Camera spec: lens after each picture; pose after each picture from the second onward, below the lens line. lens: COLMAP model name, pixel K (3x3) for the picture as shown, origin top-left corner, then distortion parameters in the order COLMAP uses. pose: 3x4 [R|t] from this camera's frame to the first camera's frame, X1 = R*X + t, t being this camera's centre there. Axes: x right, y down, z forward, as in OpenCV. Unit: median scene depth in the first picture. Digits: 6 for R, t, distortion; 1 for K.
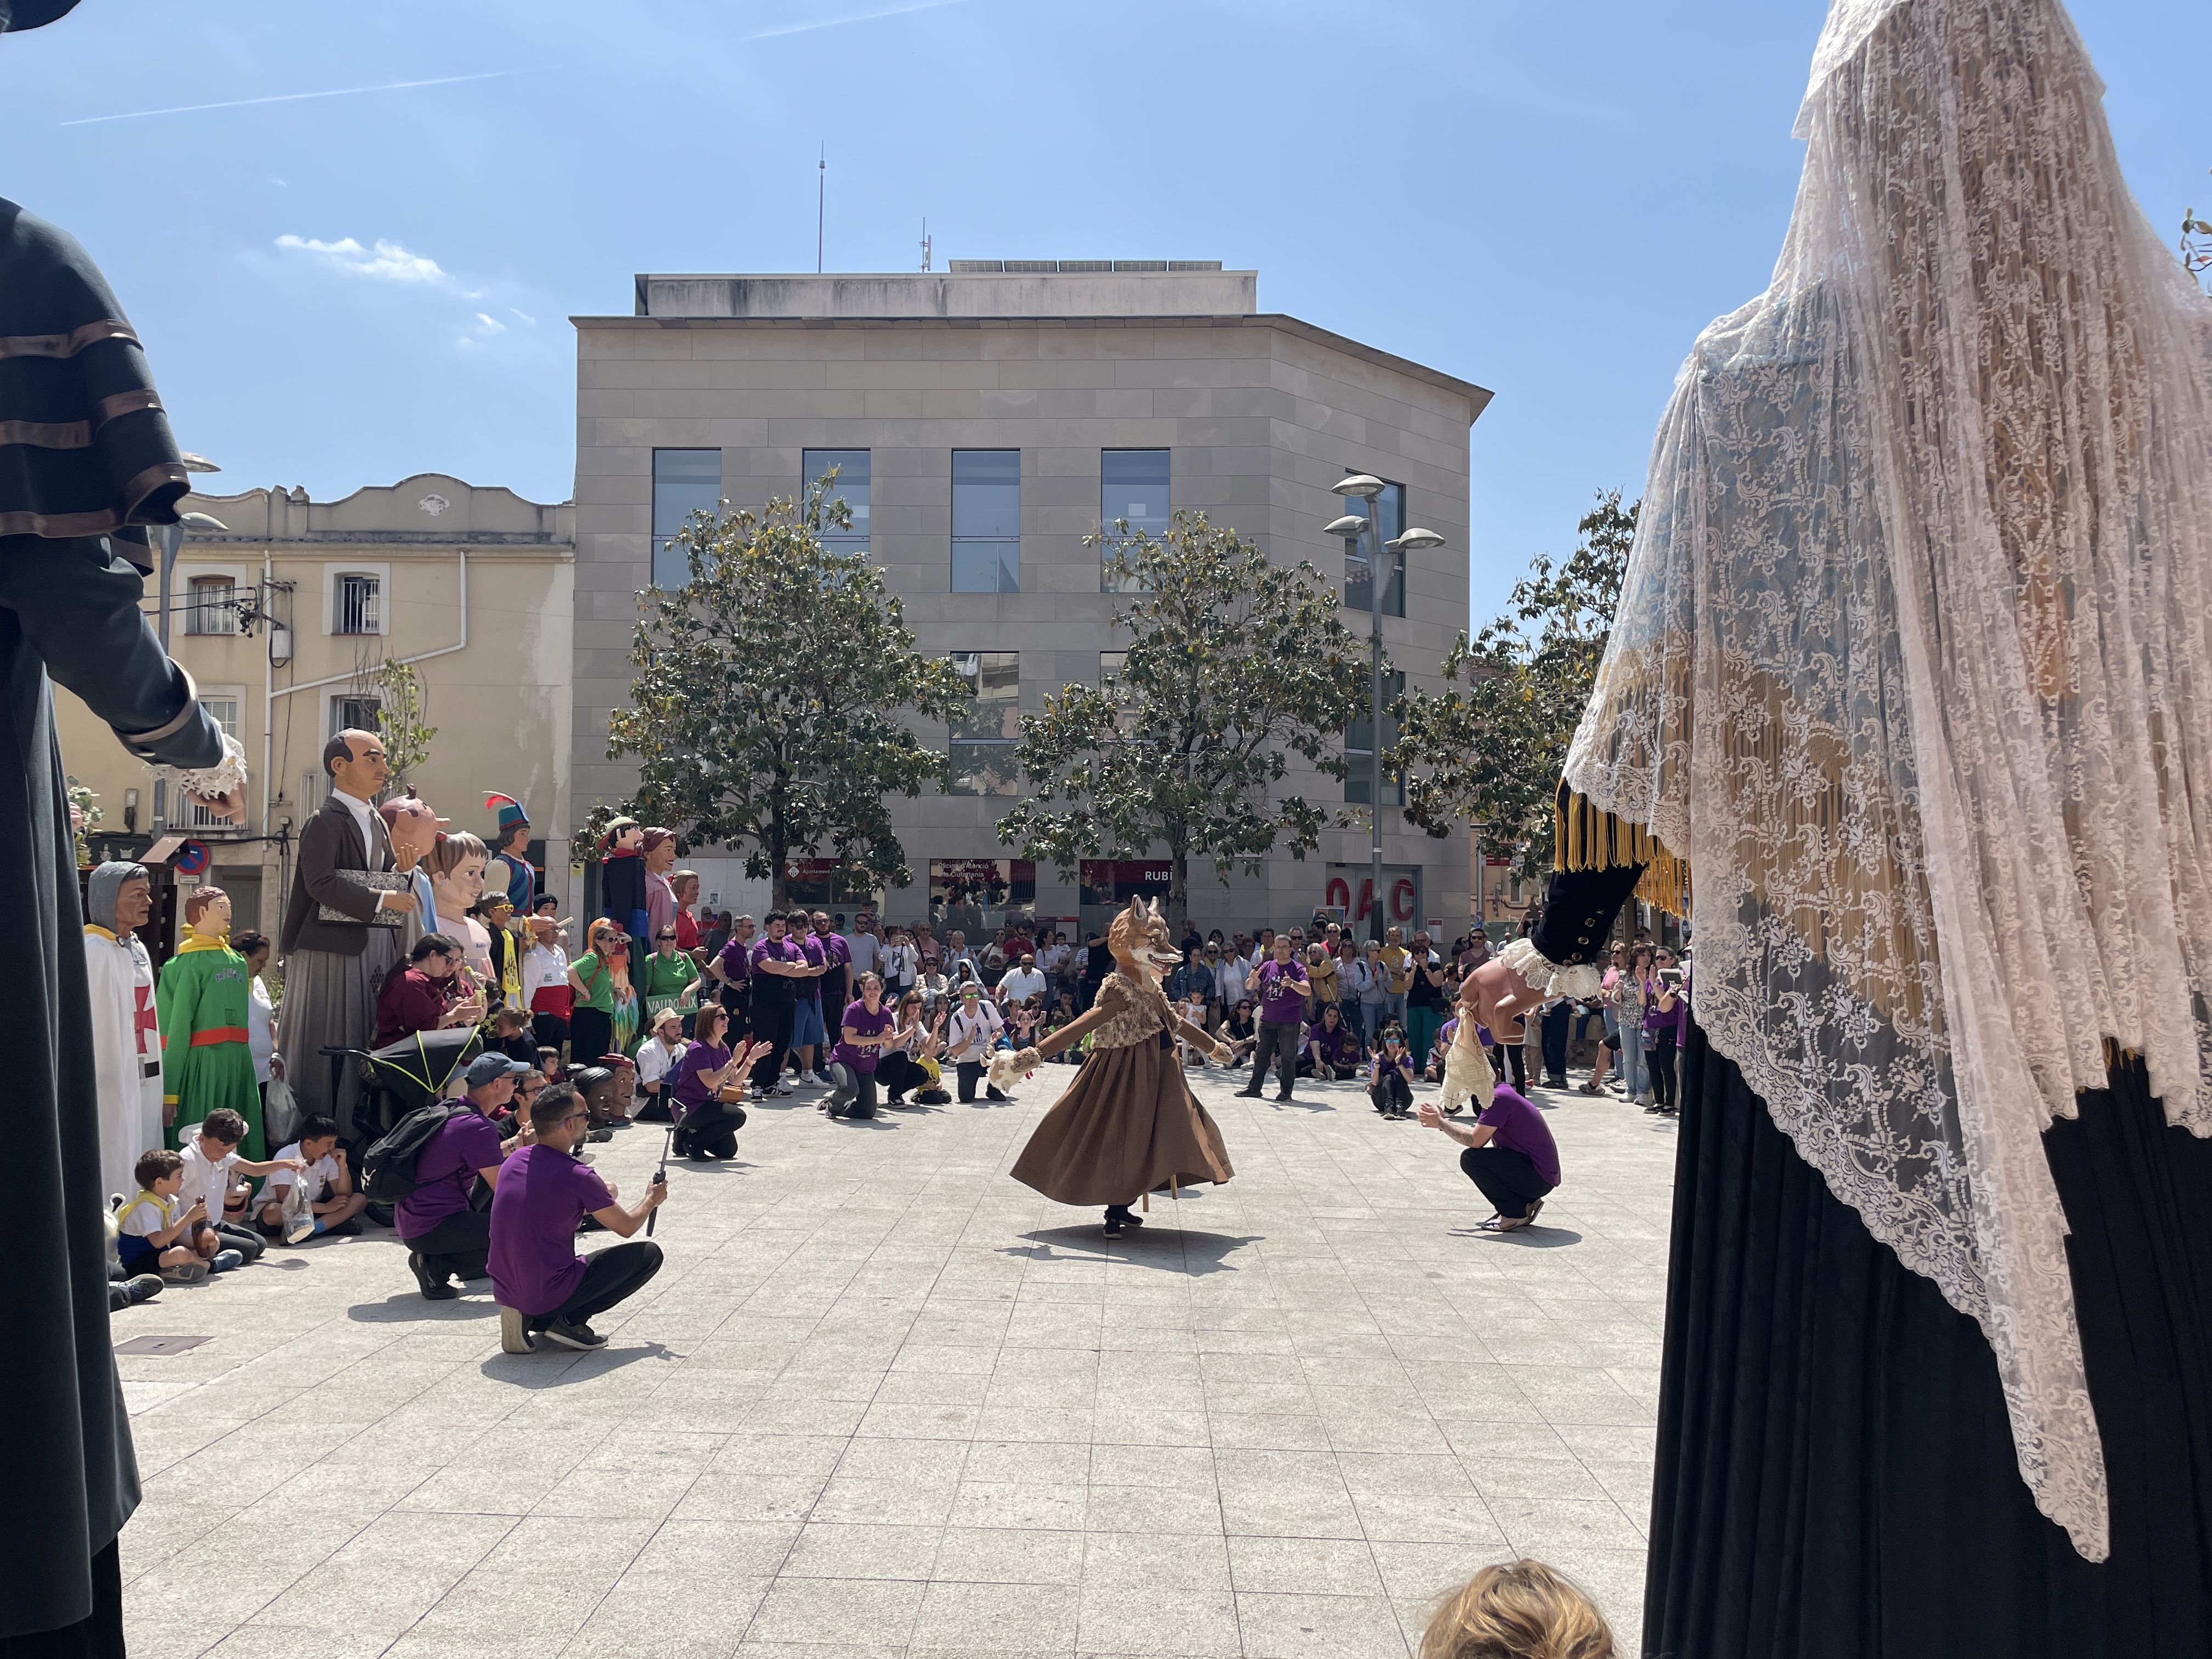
lens RADIAL K [[1669.1, 0, 1106.0], [0, 1669.1, 829.5], [0, 0, 1]] dist [0.100303, -0.126349]
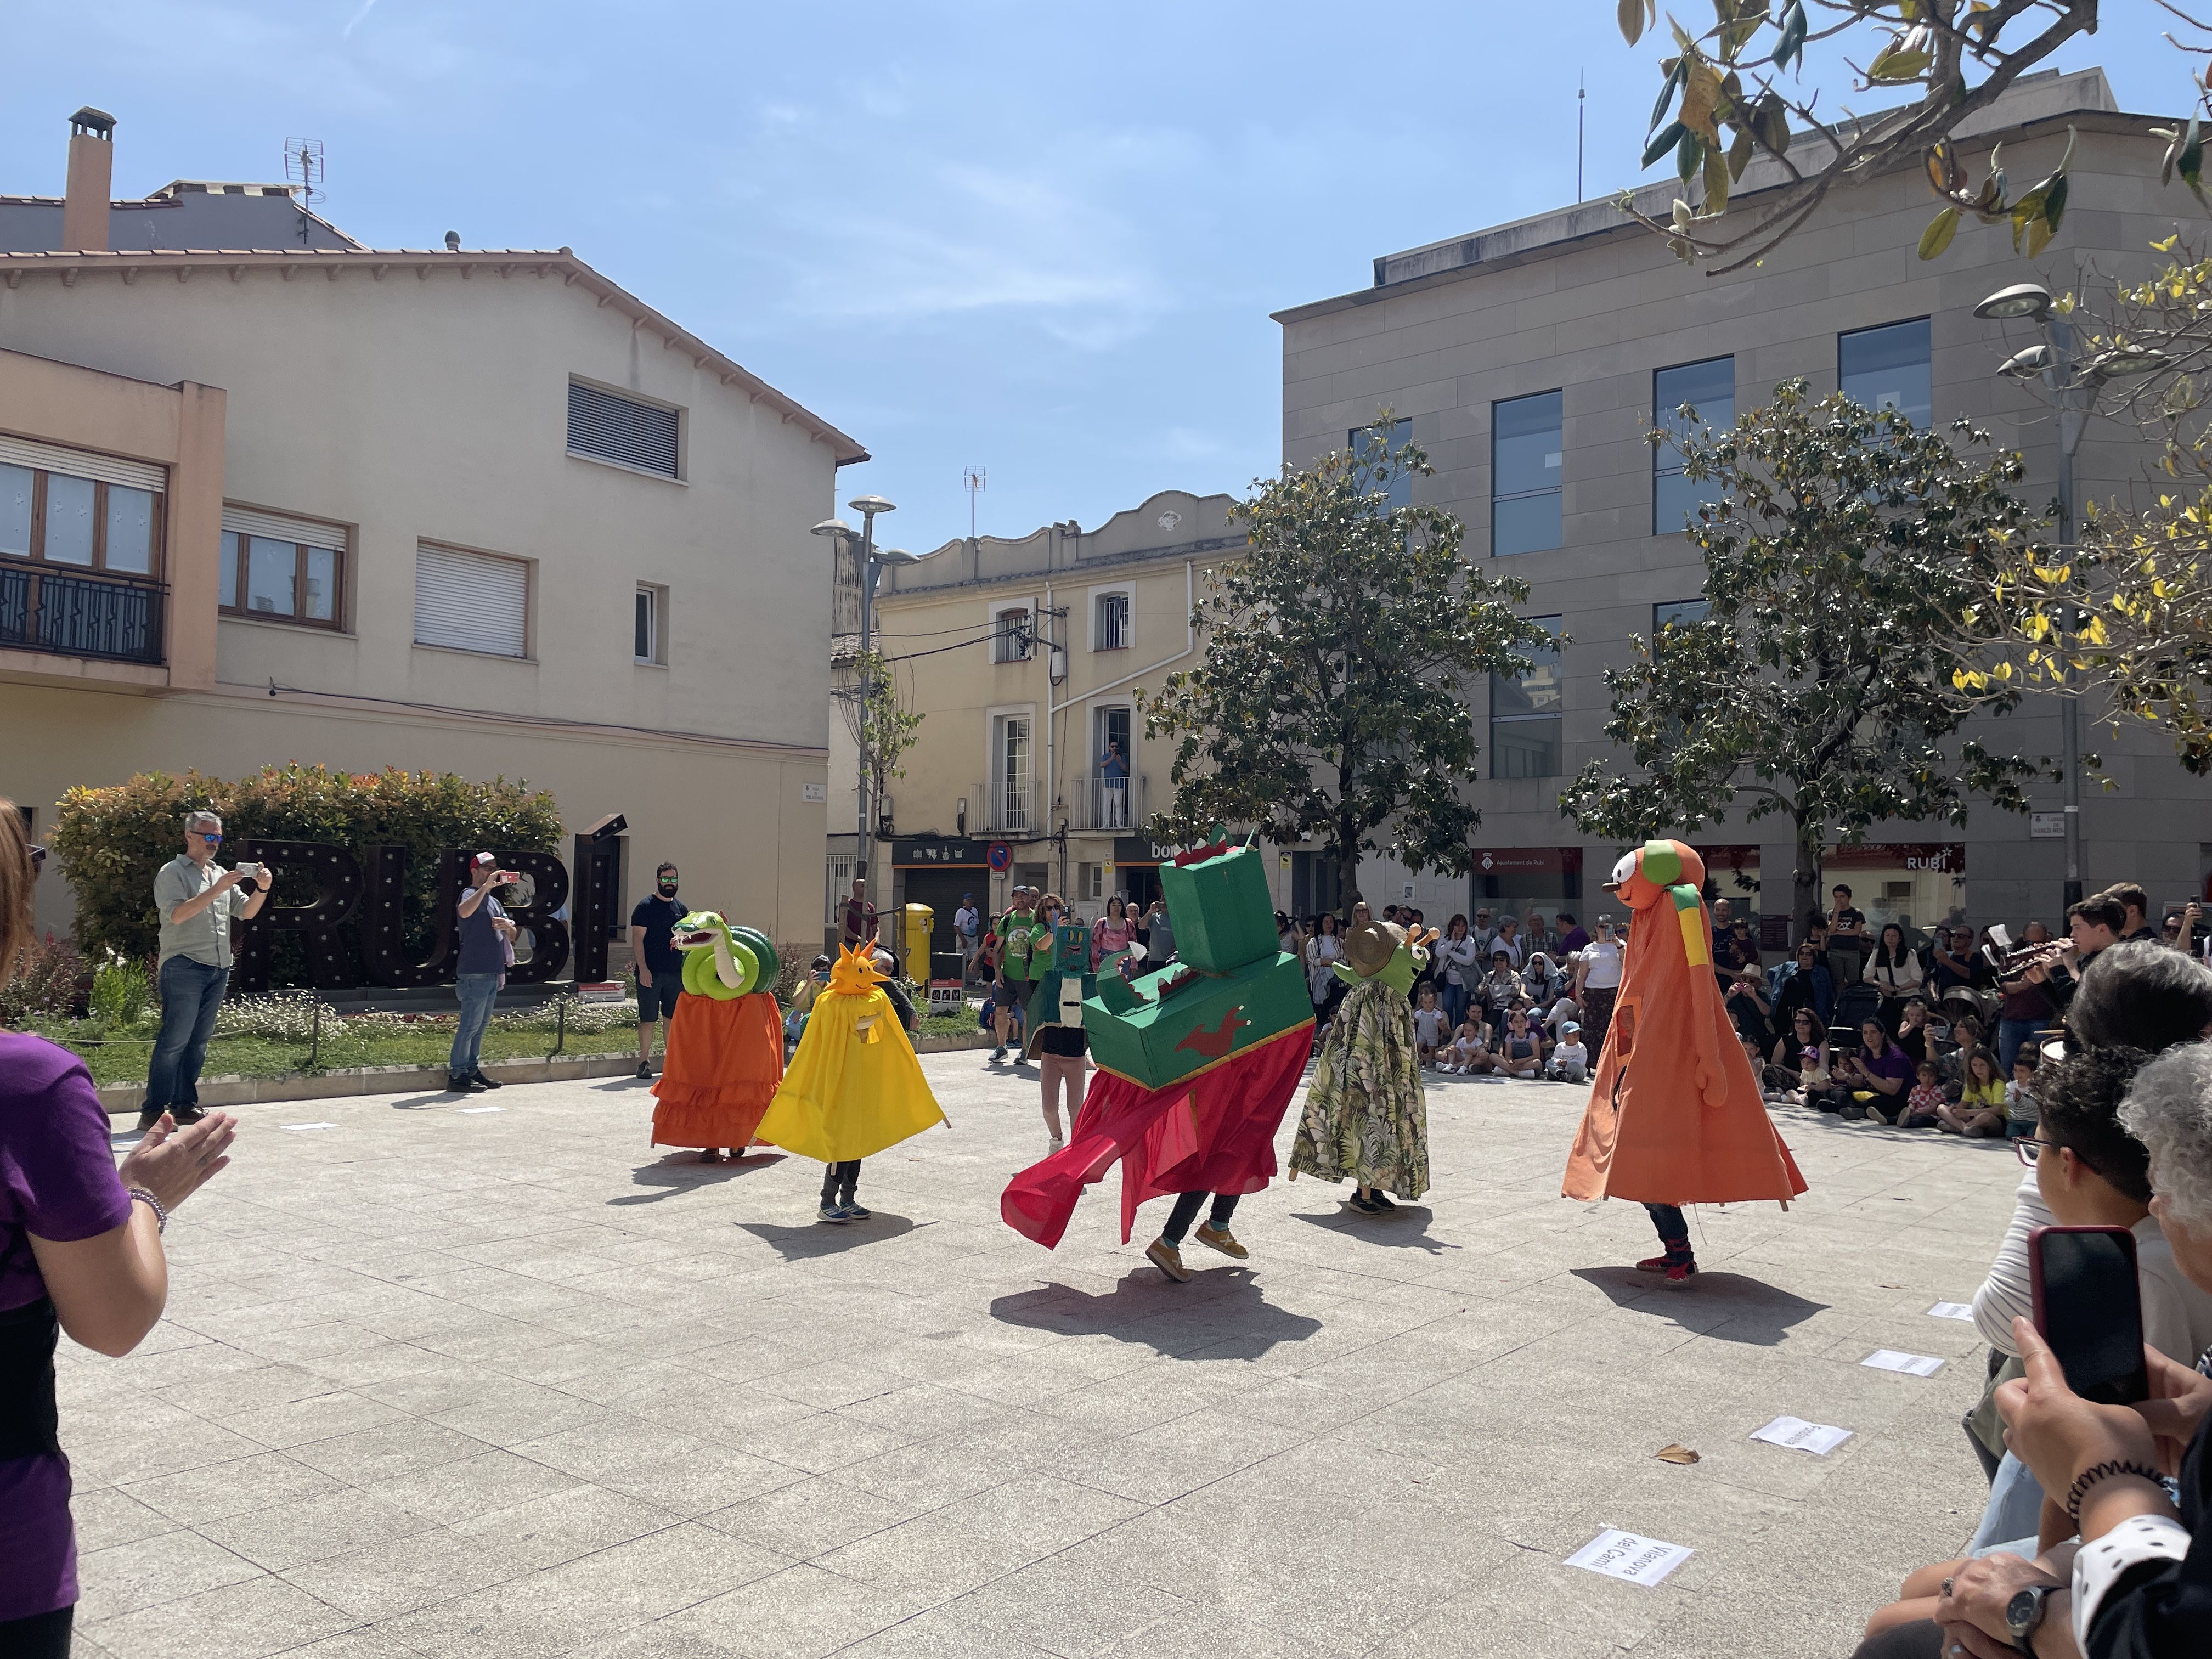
lens RADIAL K [[1669.1, 0, 1106.0], [0, 1669.1, 829.5], [0, 0, 1]] dist [0.100303, -0.126349]
pose [[0.806127, -0.023148, -0.591290, 0.186989], [0.015943, 0.999721, -0.017401, 0.019182], [0.591528, 0.004601, 0.806271, 0.133970]]
